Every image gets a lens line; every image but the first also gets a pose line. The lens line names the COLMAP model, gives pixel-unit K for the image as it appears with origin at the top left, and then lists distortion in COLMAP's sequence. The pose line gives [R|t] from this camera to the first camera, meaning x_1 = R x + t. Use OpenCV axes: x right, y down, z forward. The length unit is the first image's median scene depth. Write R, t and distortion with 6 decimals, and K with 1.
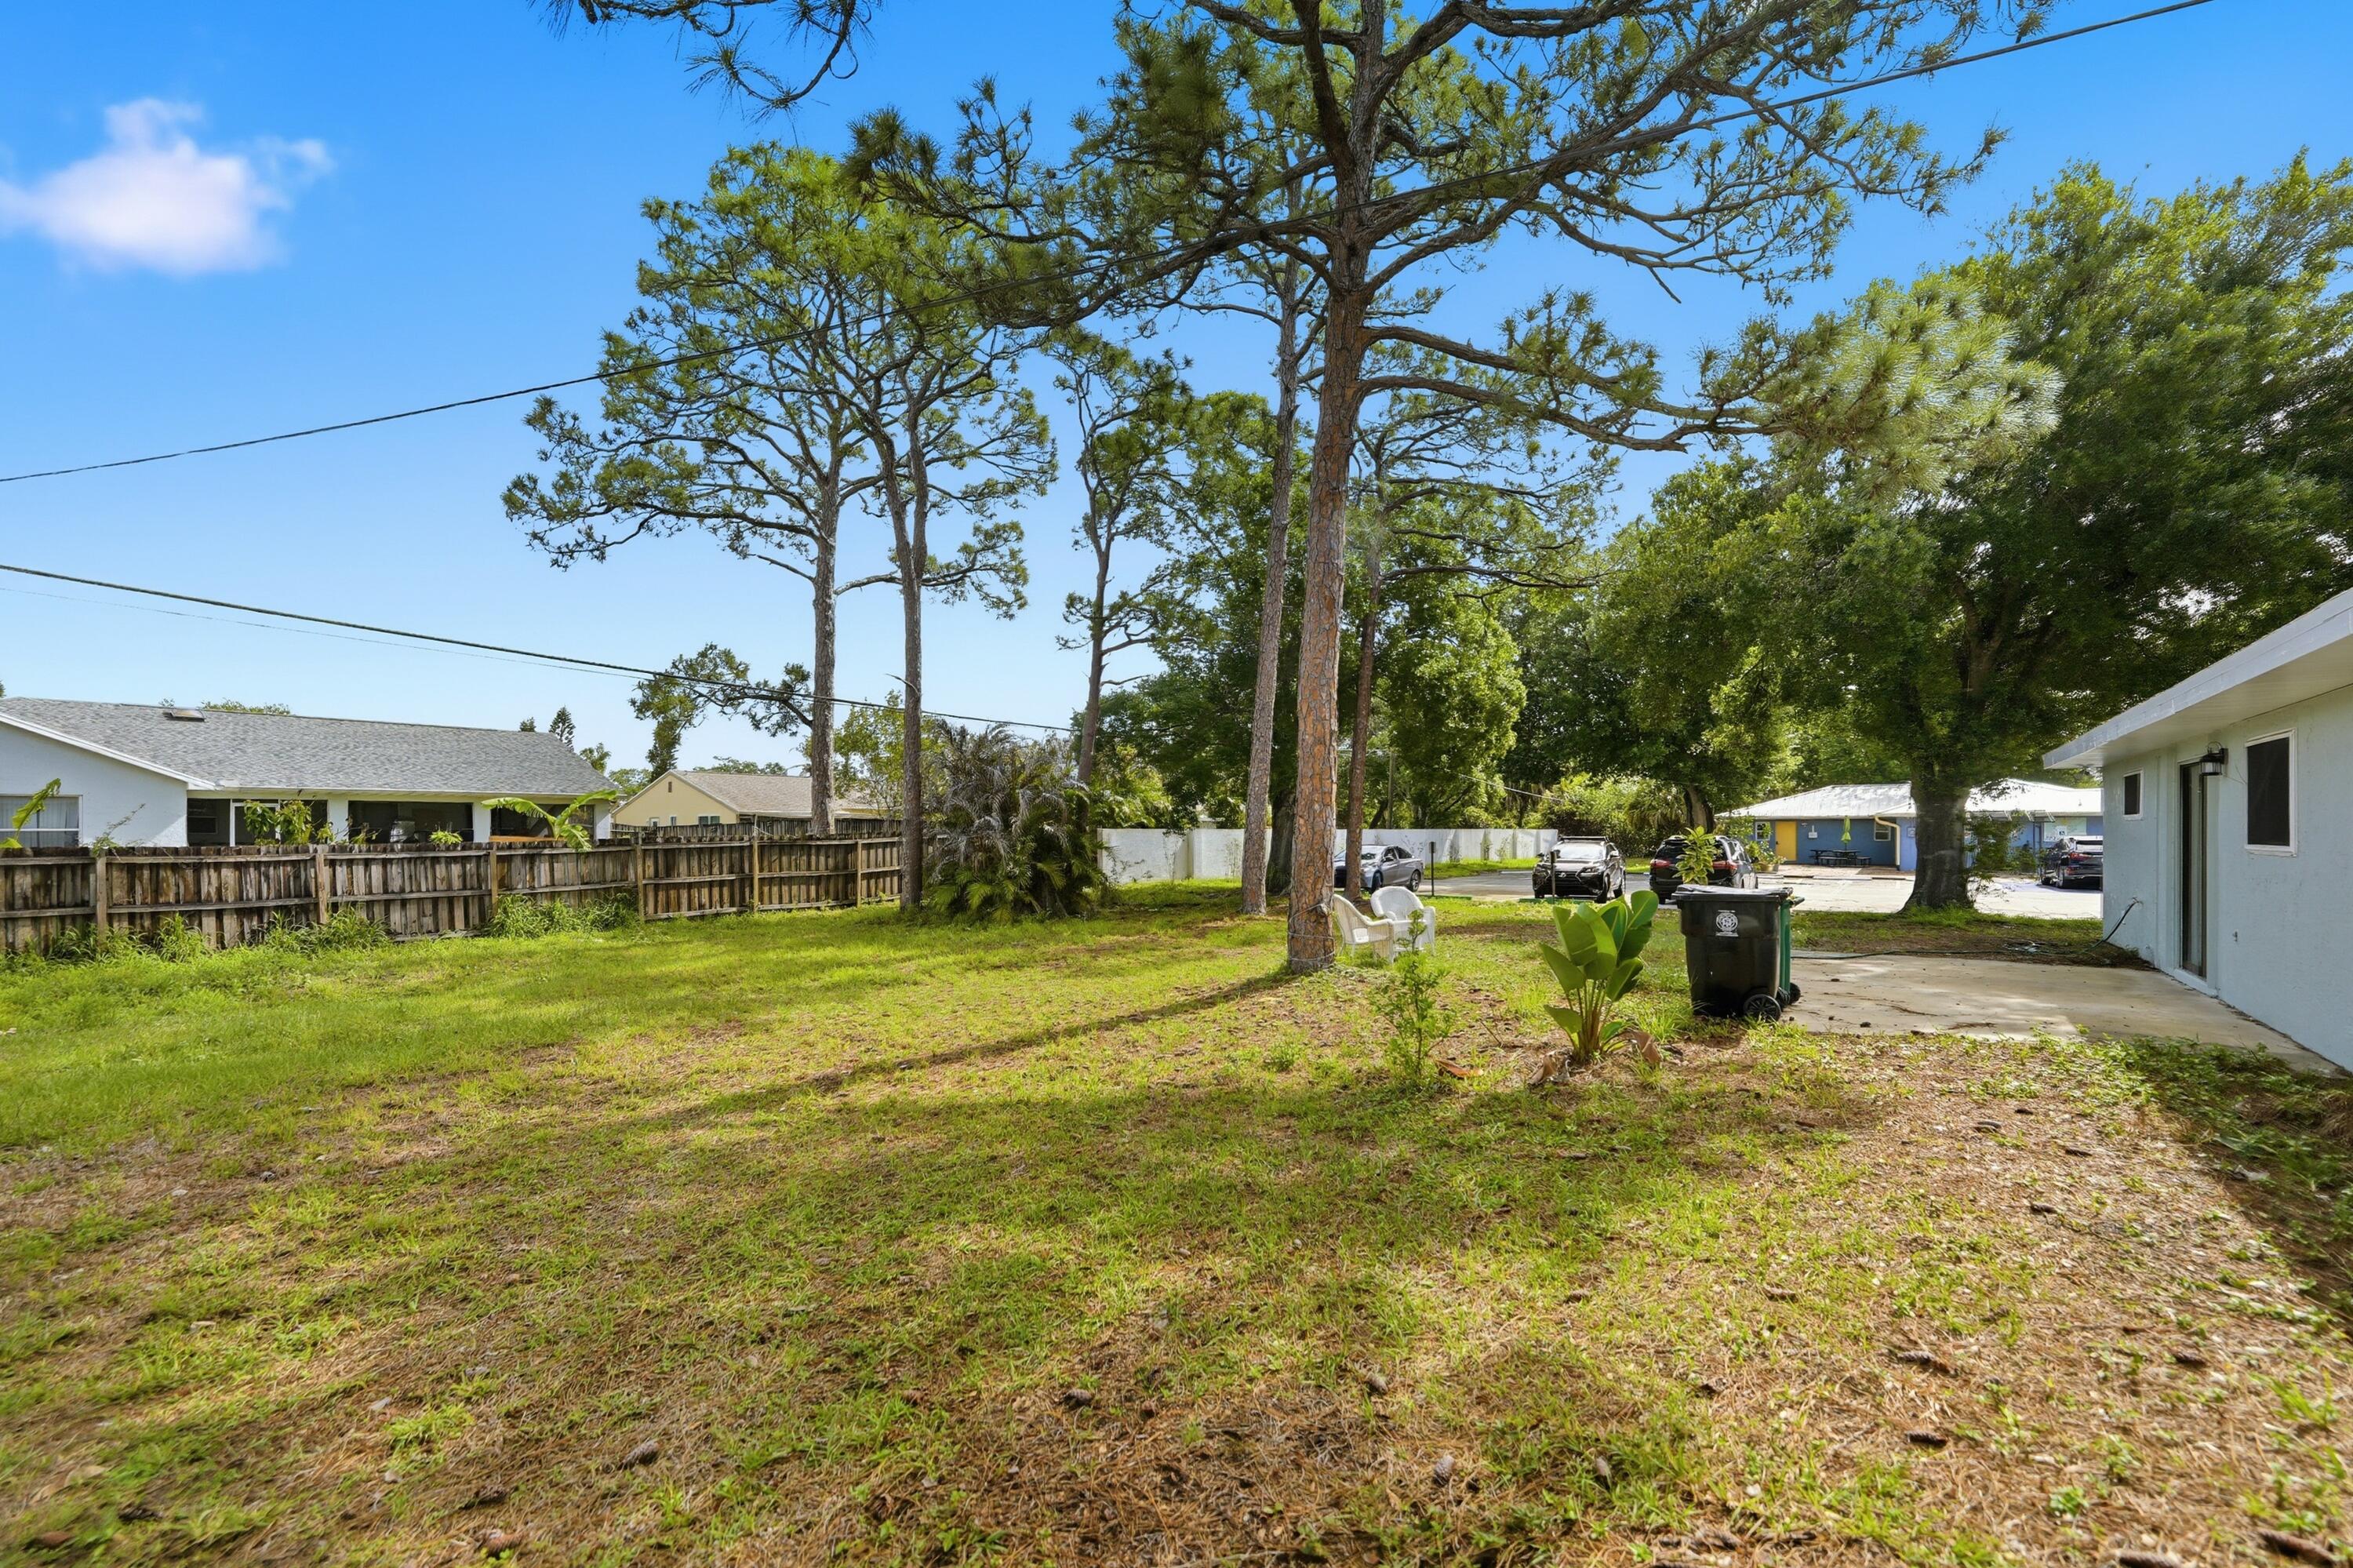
lens RADIAL K [[1013.9, 0, 1194.4], [0, 1013.9, 829.6], [0, 0, 1]] dist [0.002541, -0.000041]
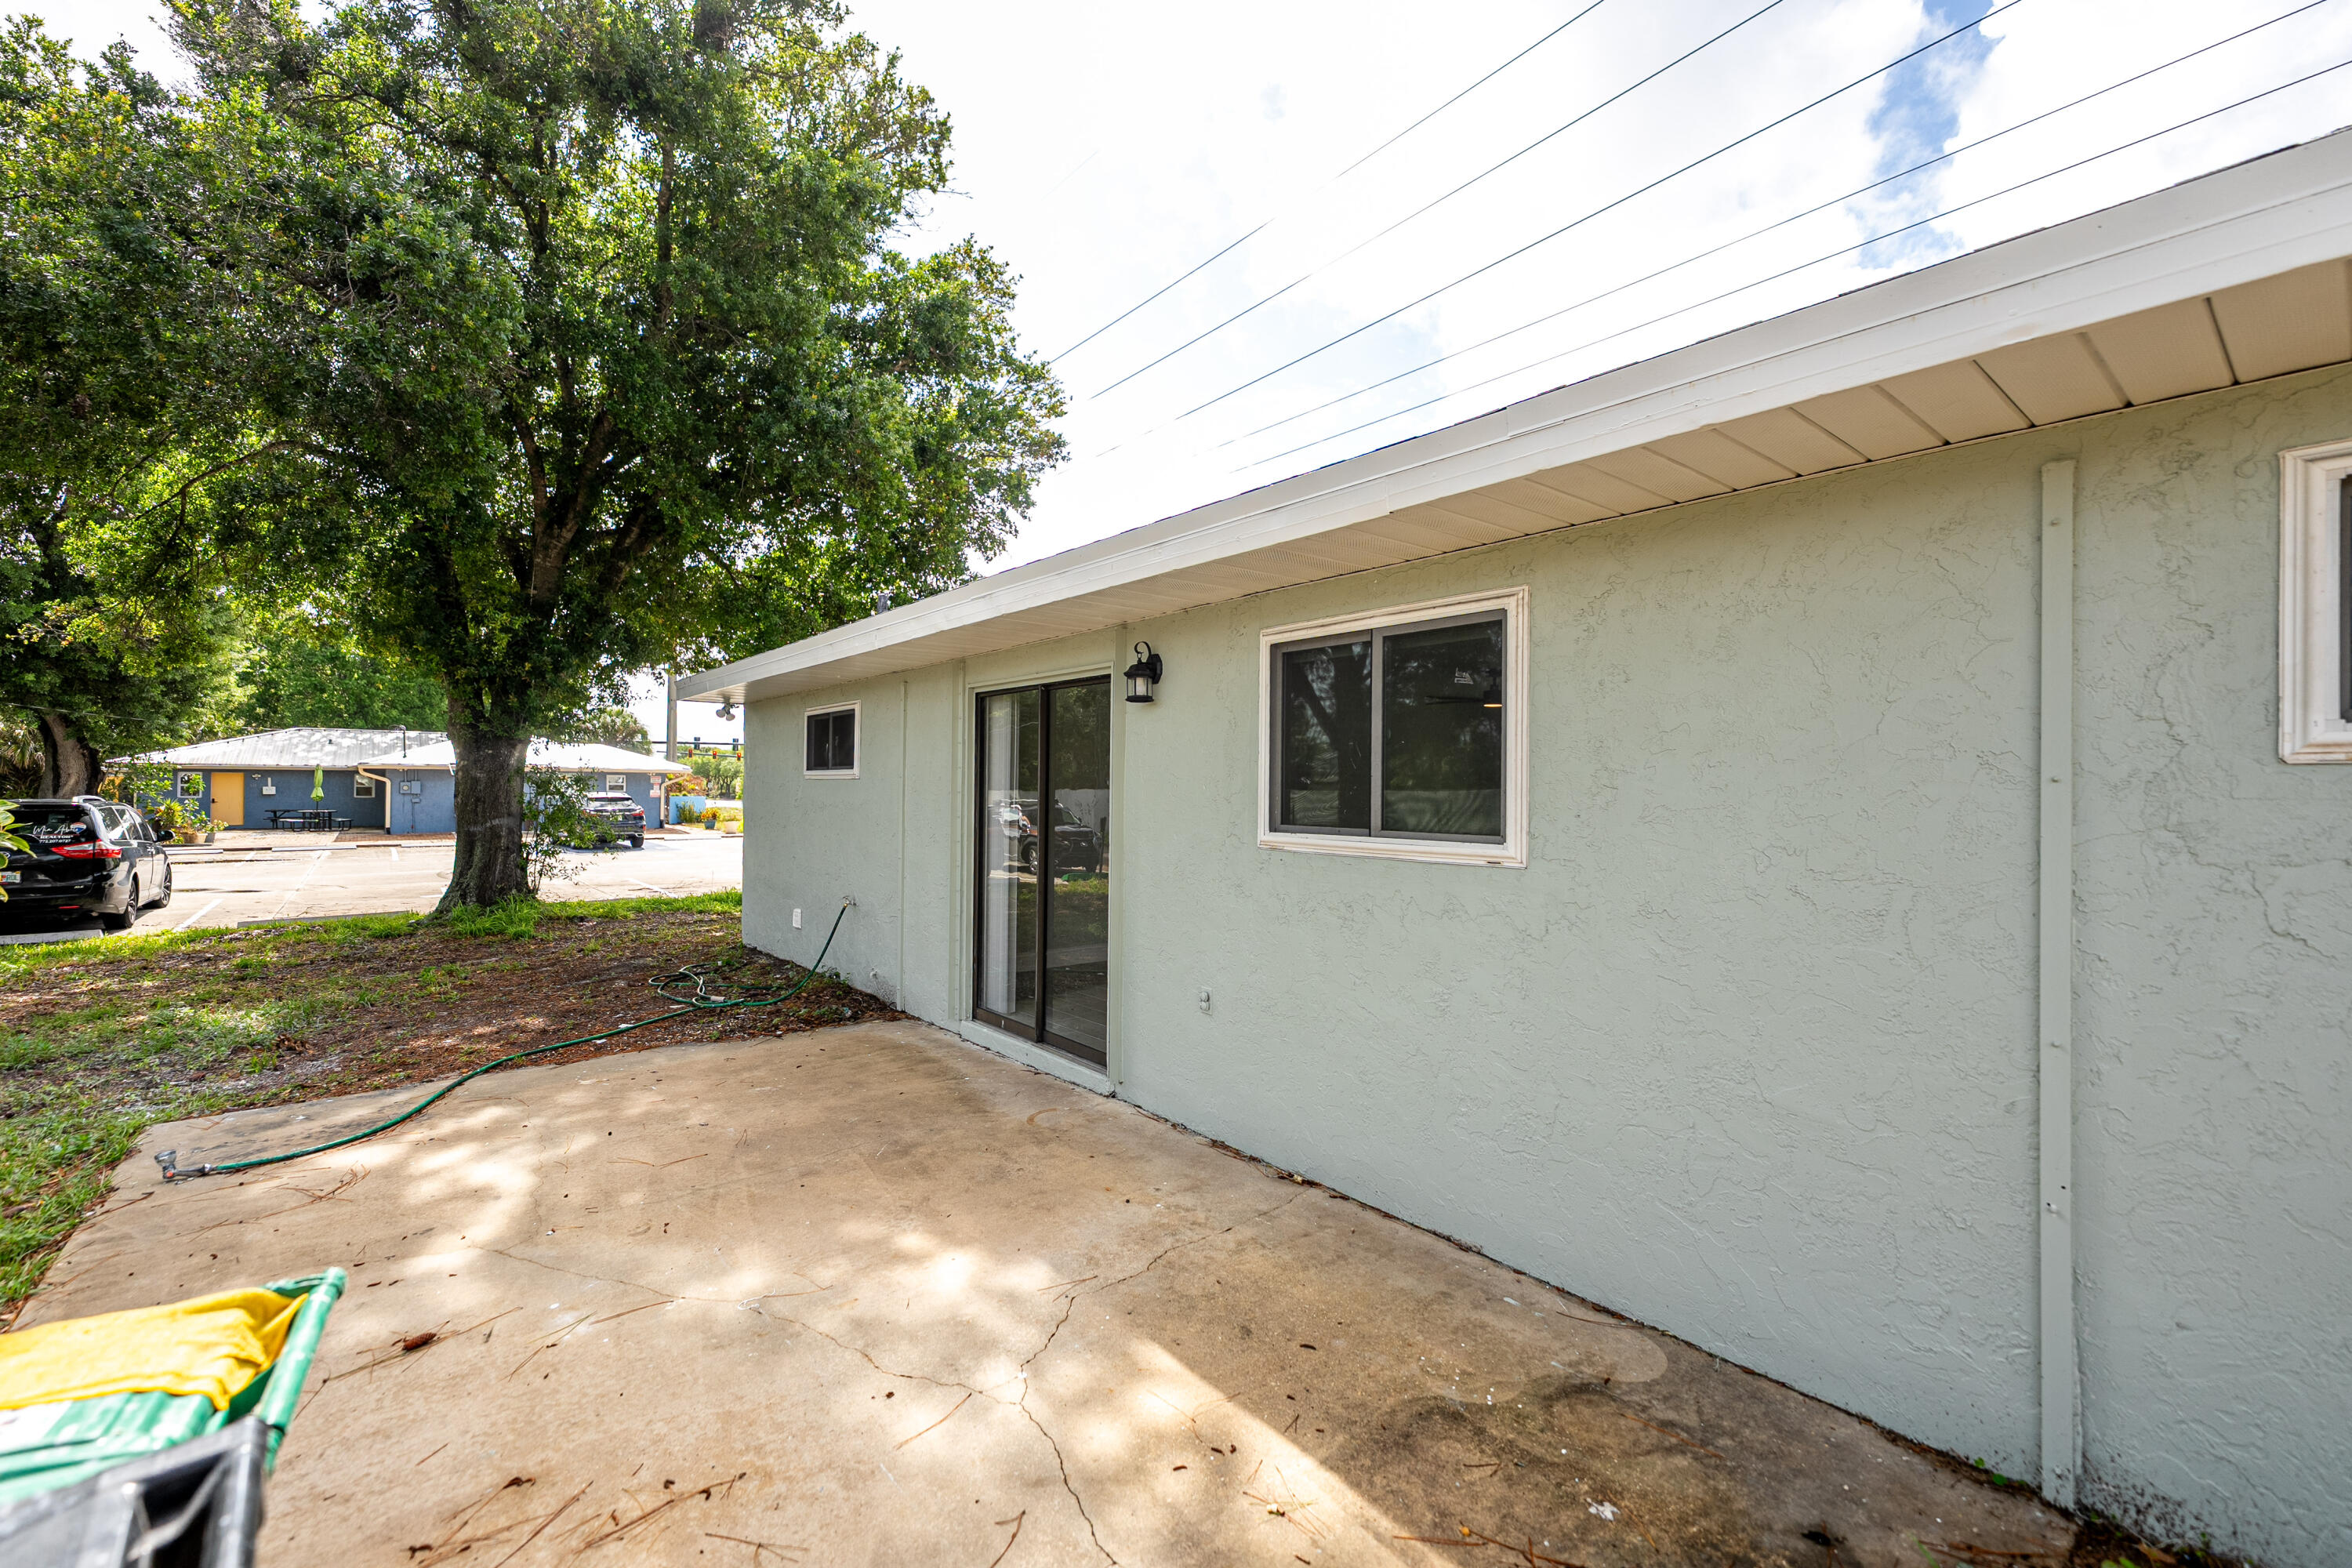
lens RADIAL K [[1013.5, 0, 1166.0], [0, 1013.5, 787.0], [0, 0, 1]] dist [0.002541, -0.000041]
pose [[0.293358, 0.003815, 0.955995, 0.091281], [-0.007776, 0.999968, -0.001605, -0.001295], [-0.955971, -0.006963, 0.293379, 0.155879]]
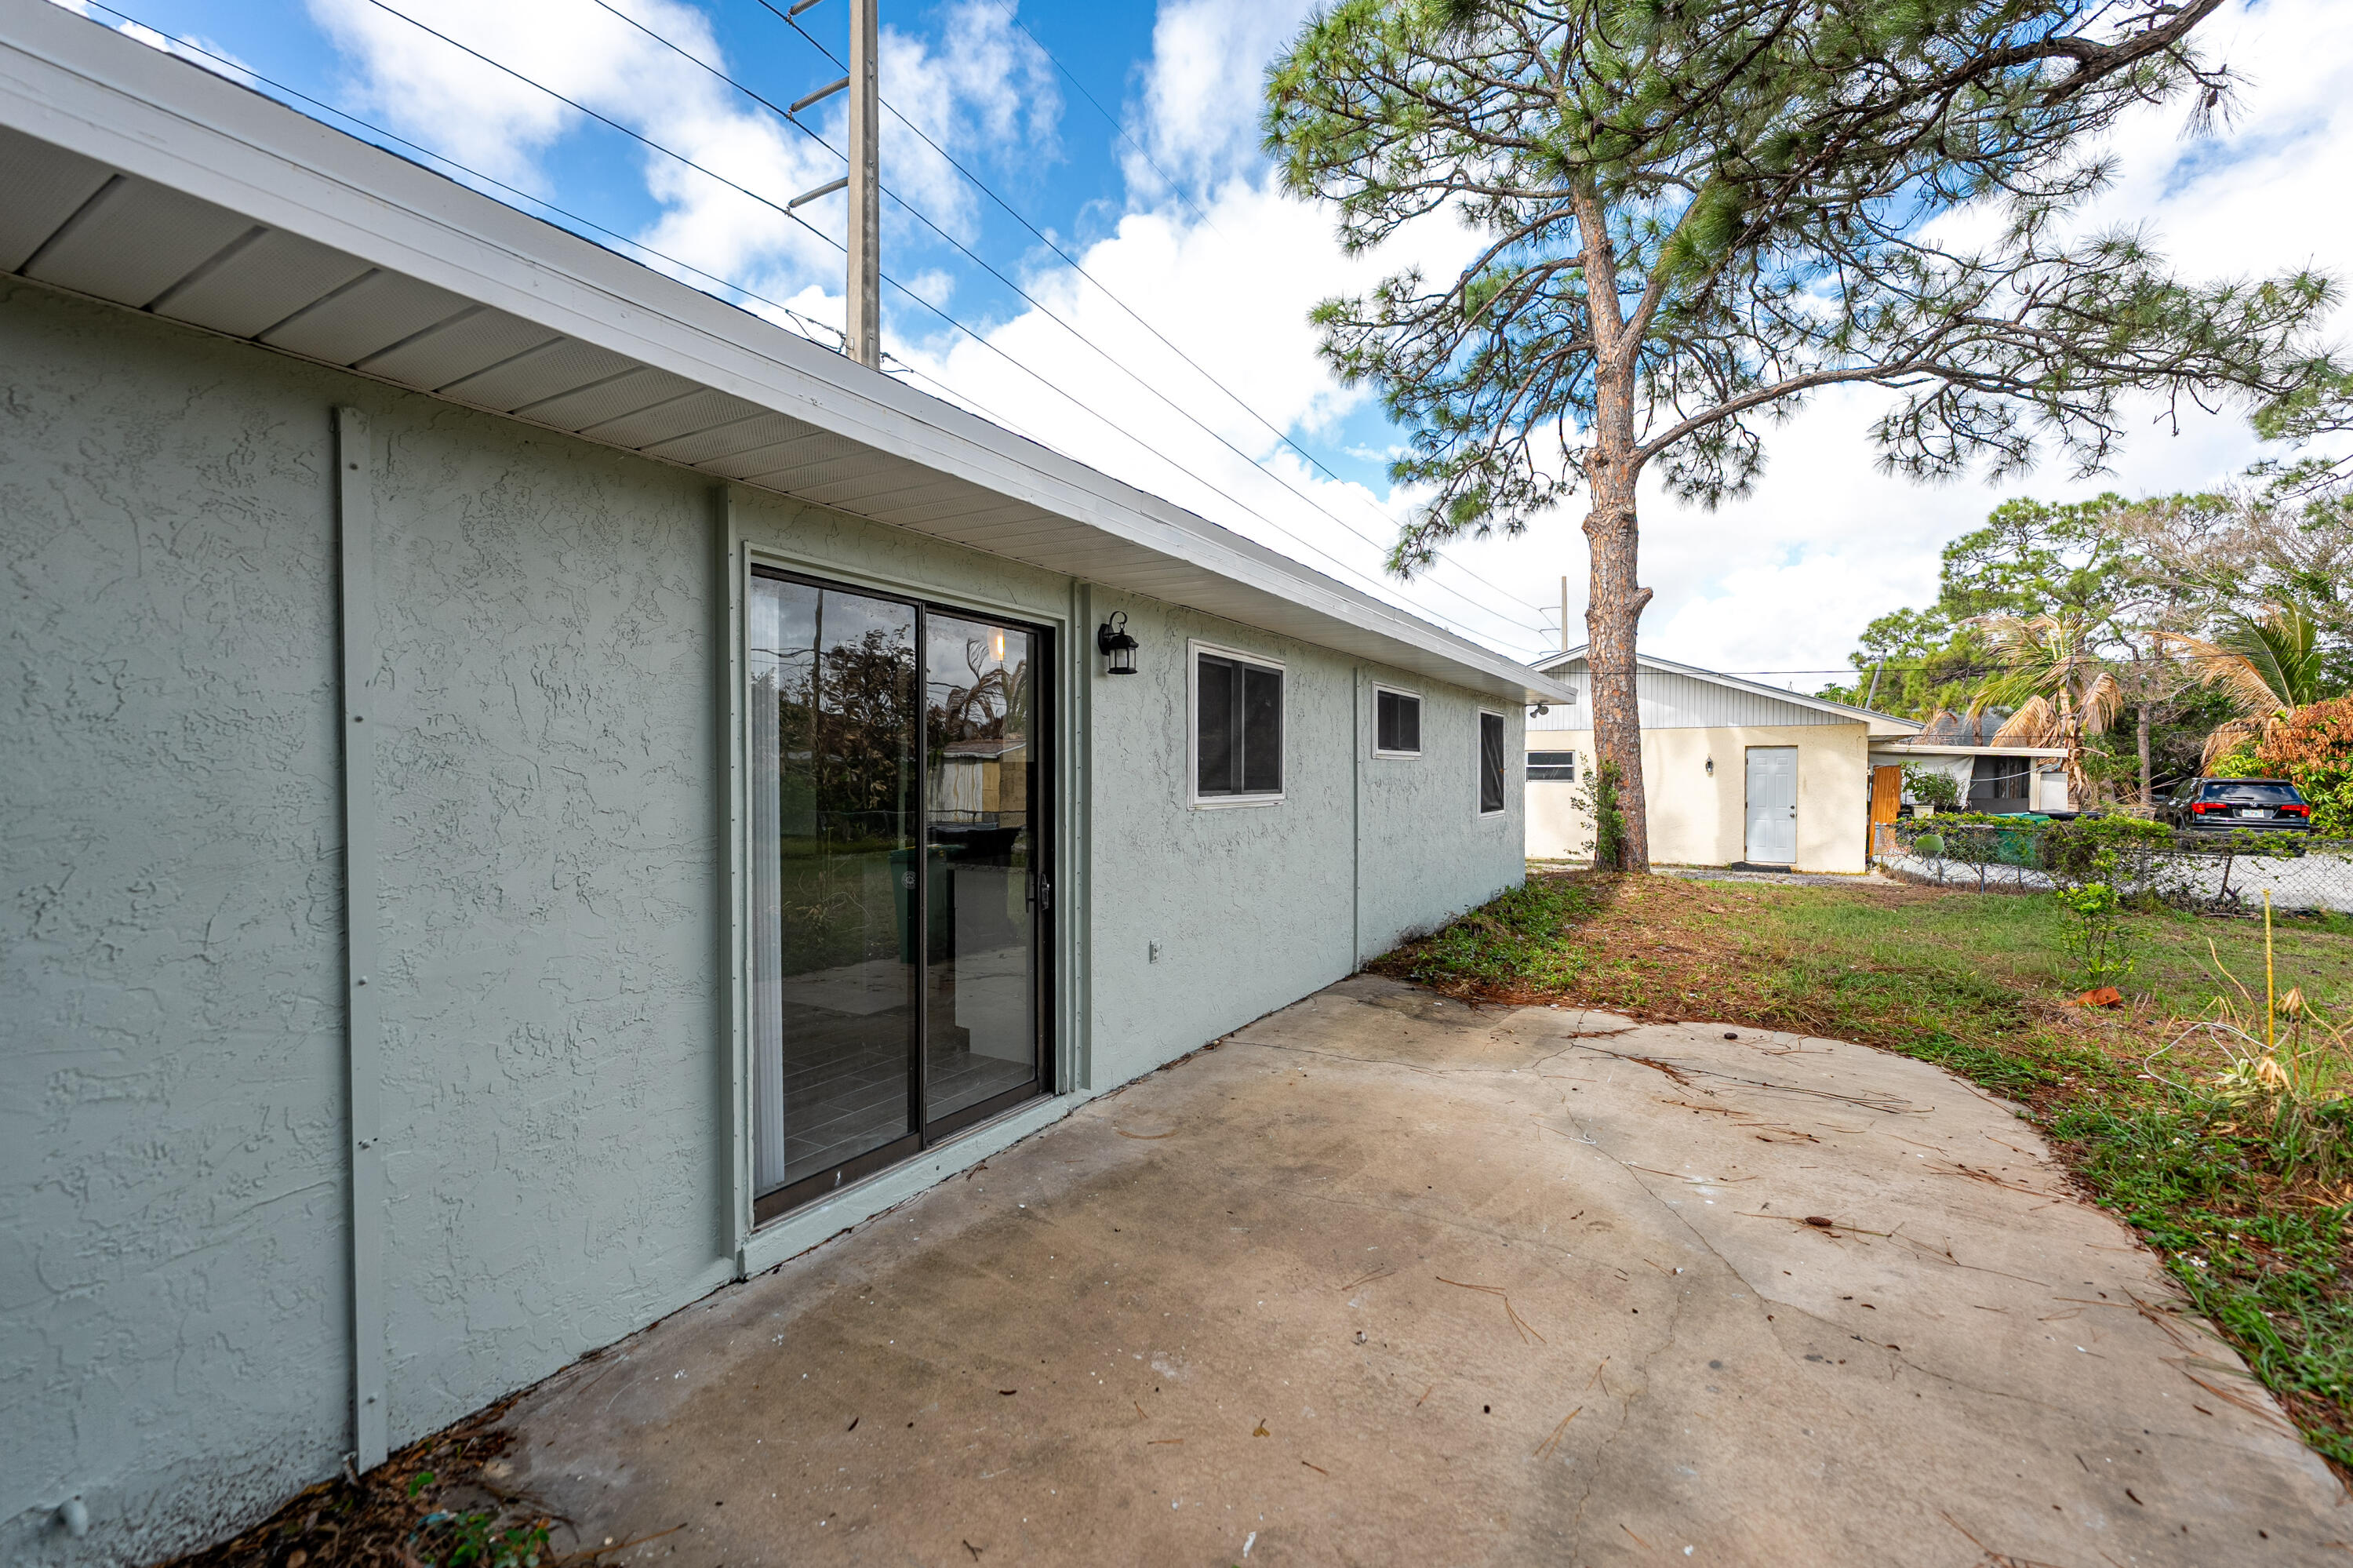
lens RADIAL K [[935.5, 0, 1219.6], [0, 935.5, 772.8], [0, 0, 1]] dist [-0.001212, -0.000363]
pose [[-0.996705, -0.000825, -0.081102, 0.186648], [-0.000882, 0.999999, 0.000675, -0.000297], [0.081102, 0.000744, -0.996706, 0.282090]]
